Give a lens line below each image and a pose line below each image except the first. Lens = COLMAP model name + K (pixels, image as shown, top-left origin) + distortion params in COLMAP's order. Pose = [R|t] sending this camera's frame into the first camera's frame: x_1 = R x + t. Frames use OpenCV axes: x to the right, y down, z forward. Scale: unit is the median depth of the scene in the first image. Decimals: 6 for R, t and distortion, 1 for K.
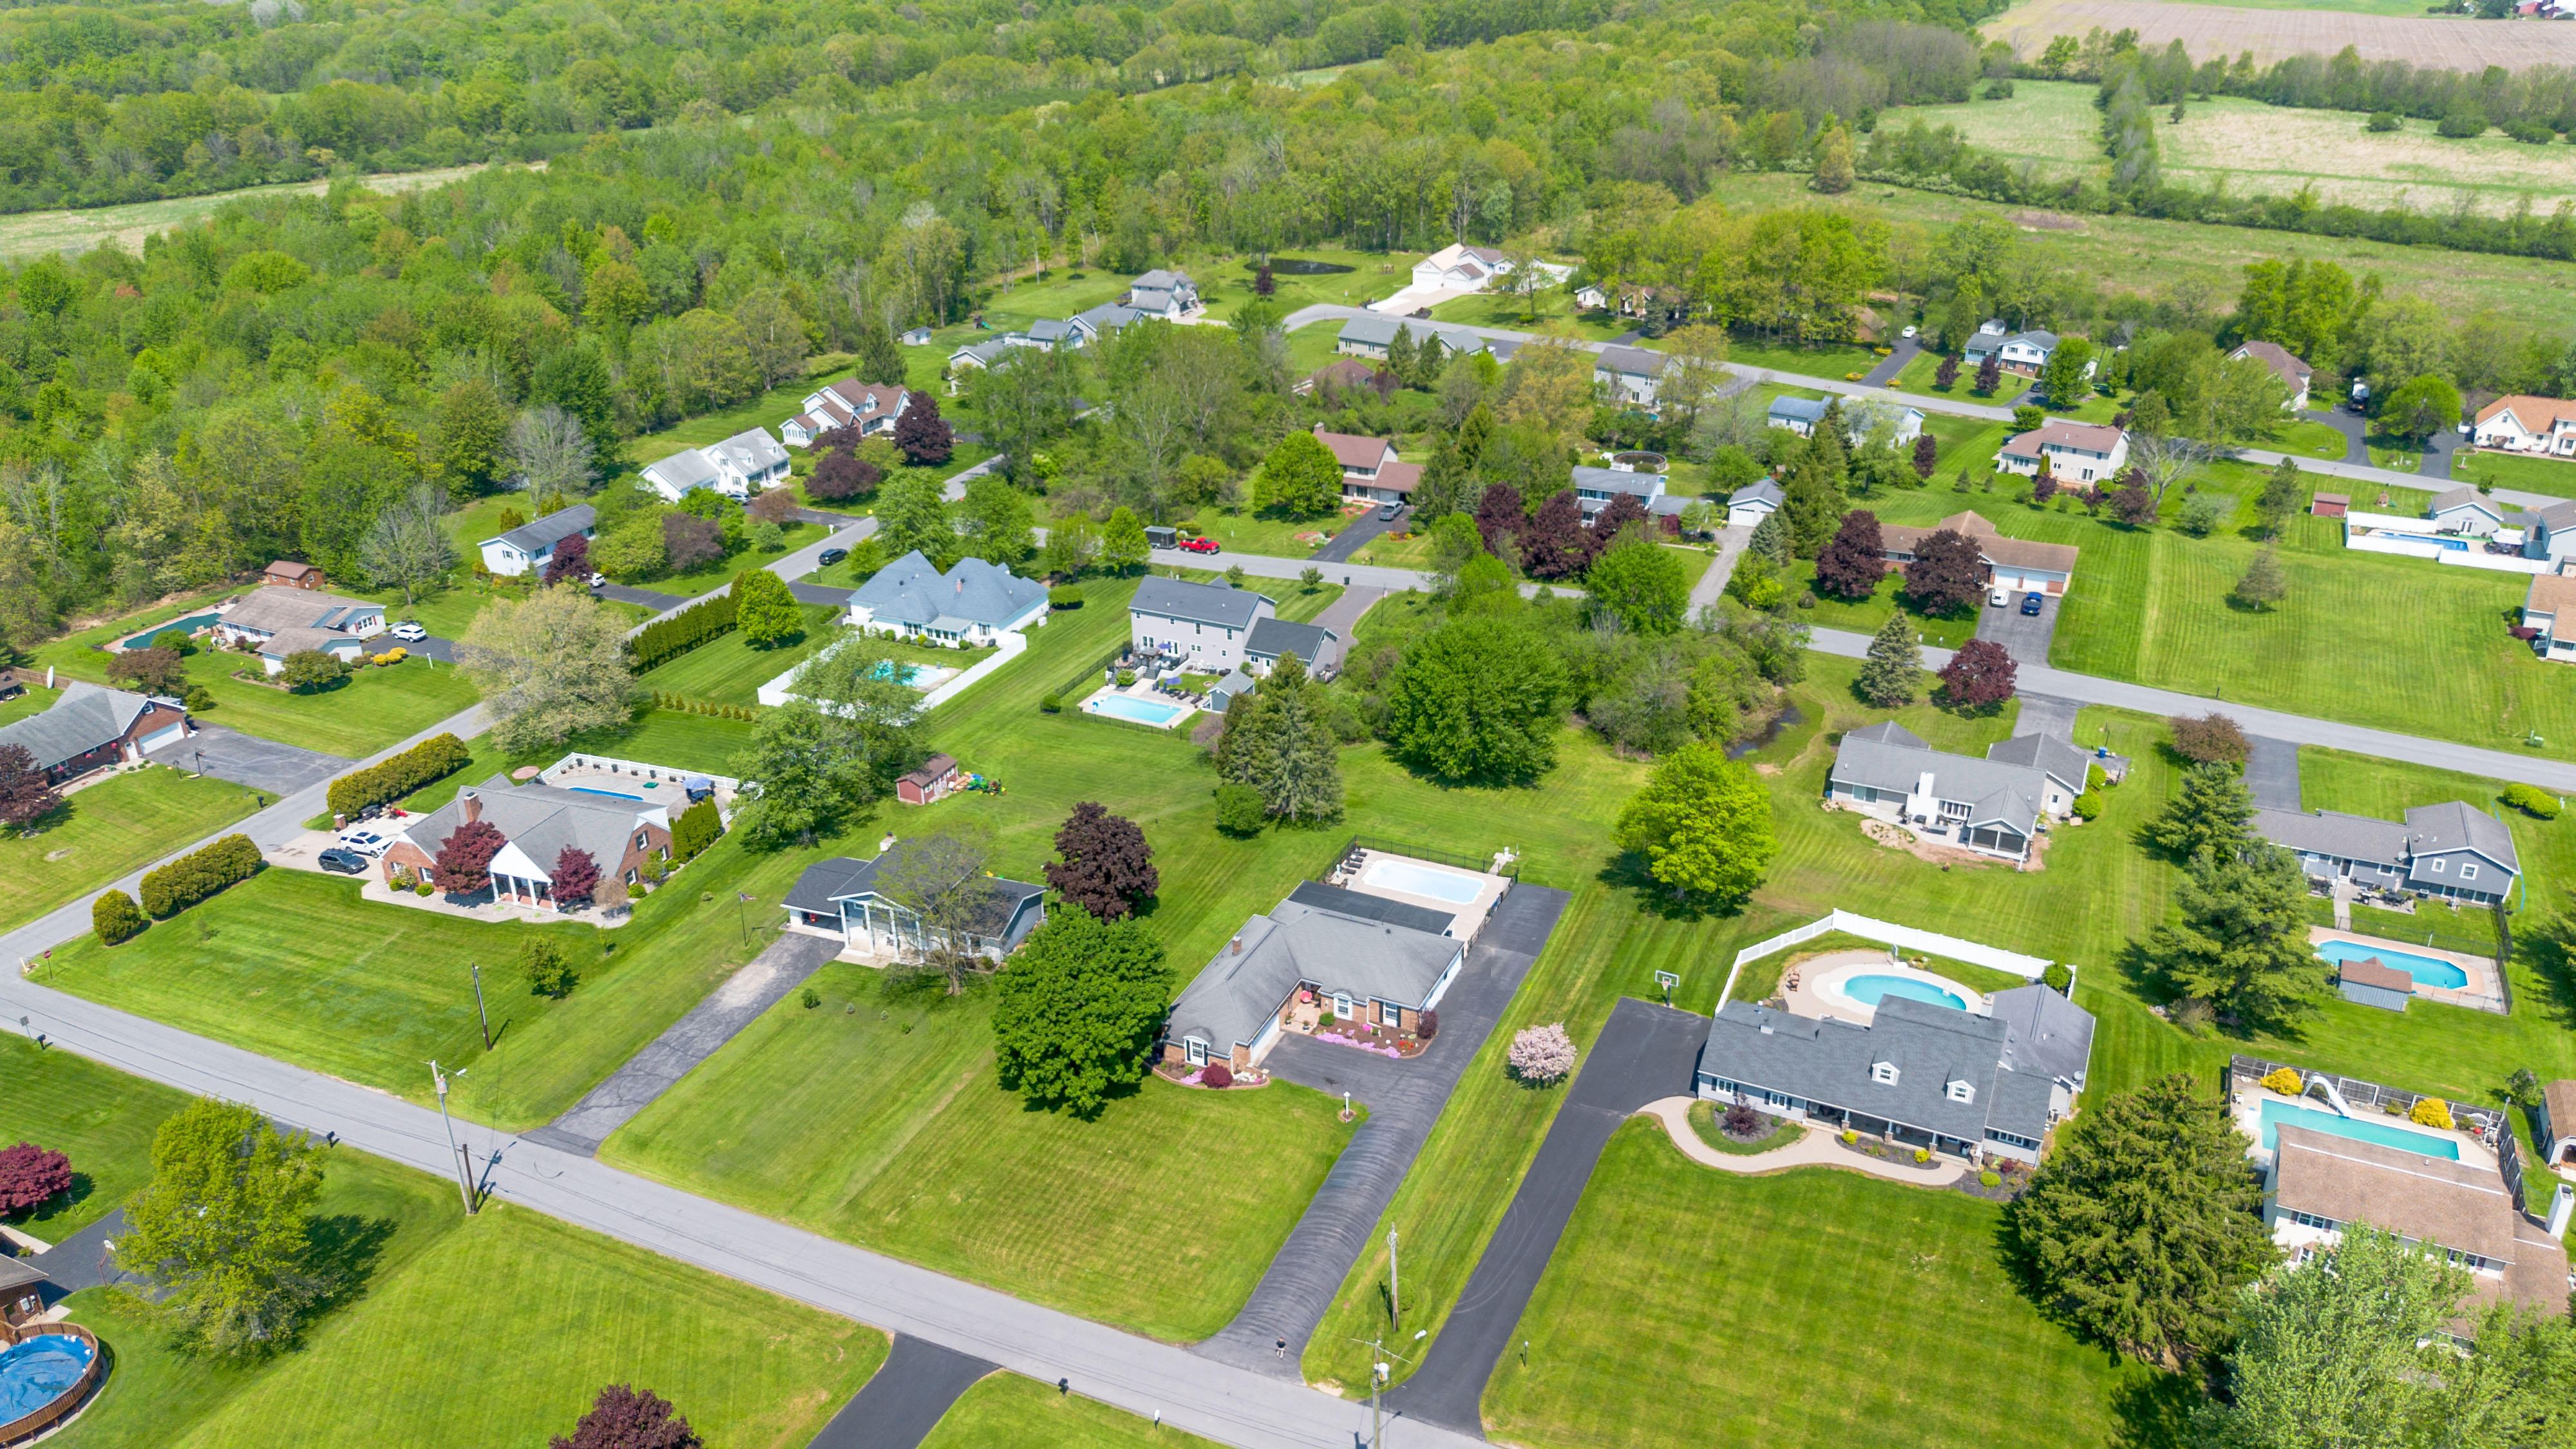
lens RADIAL K [[1861.1, 0, 1288.0], [0, 1861.1, 724.5], [0, 0, 1]] dist [0.096845, -0.125399]
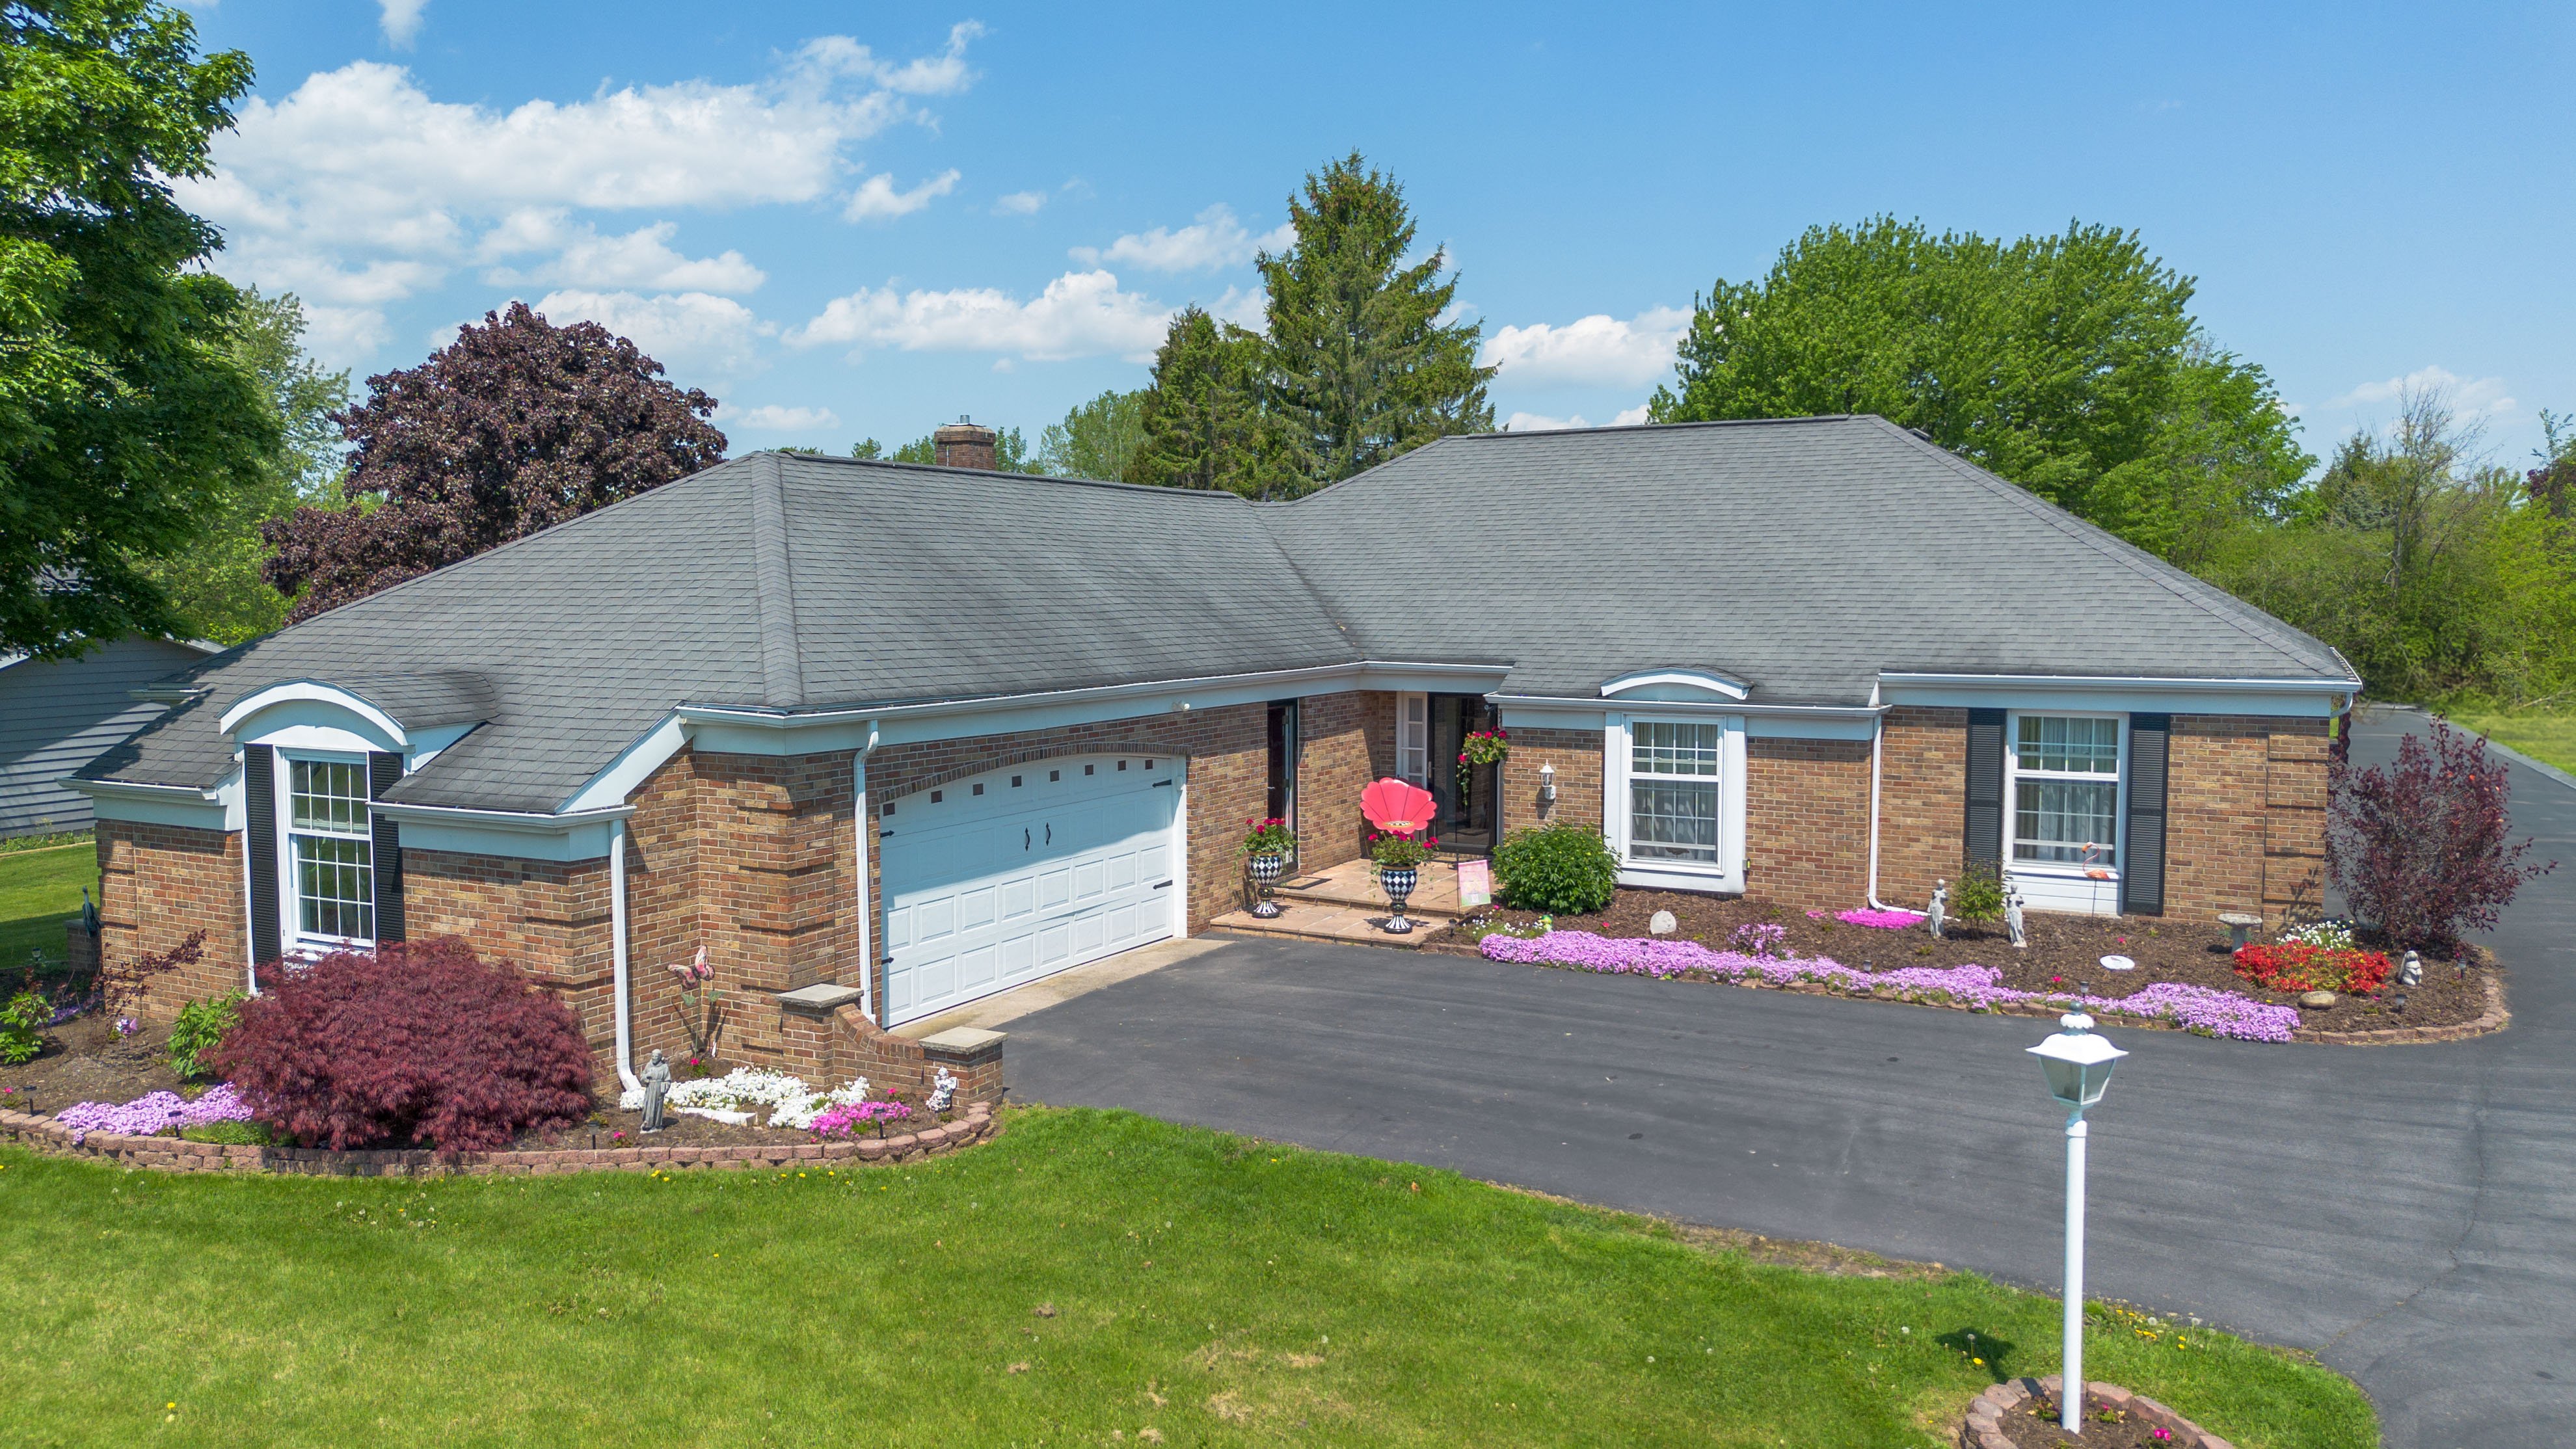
lens RADIAL K [[1832.2, 0, 1295.2], [0, 1832.2, 735.8], [0, 0, 1]] dist [0.070962, -0.078502]
pose [[0.998842, 0.020414, -0.043569, 0.007757], [-0.034461, 0.935470, -0.351722, 0.192865], [0.033577, 0.352816, 0.935090, 0.861589]]
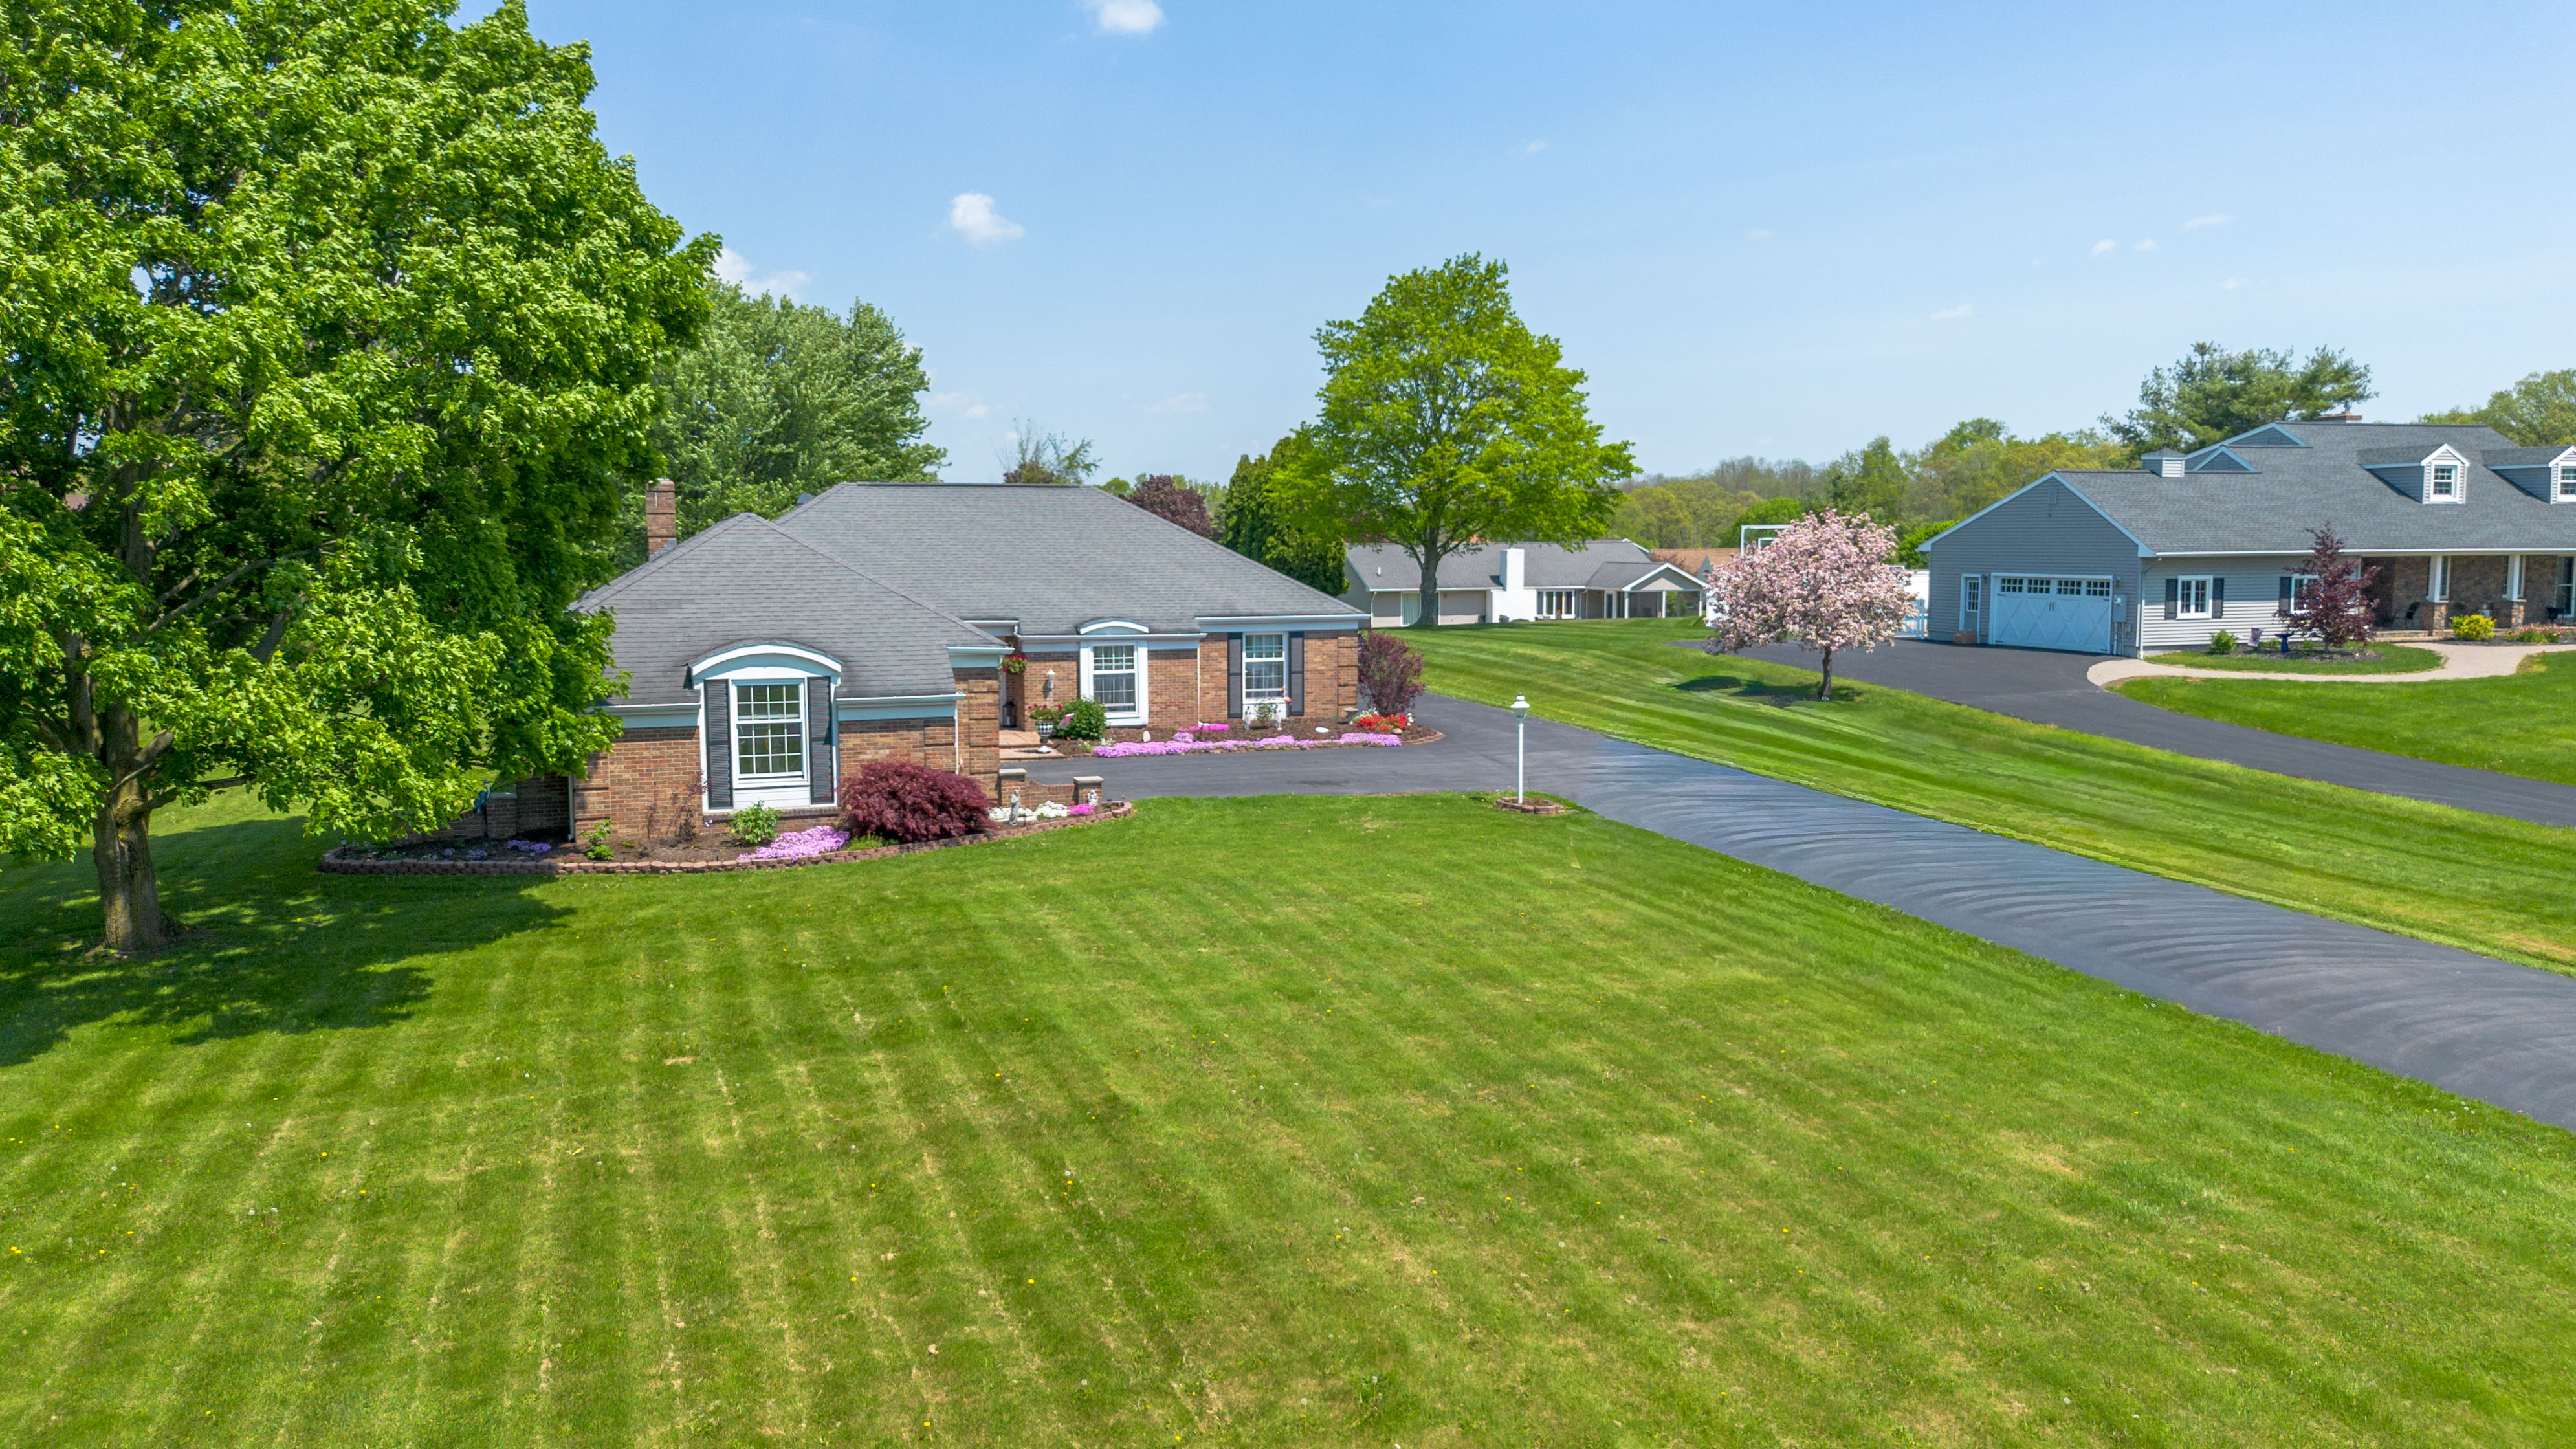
lens RADIAL K [[1832.5, 0, 1295.2], [0, 1832.5, 735.8], [0, 0, 1]] dist [0.070962, -0.078502]
pose [[0.716450, -0.059771, 0.695074, -0.139884], [0.290908, 0.931165, -0.219782, 0.224453], [-0.634092, 0.359665, 0.684521, 0.787752]]
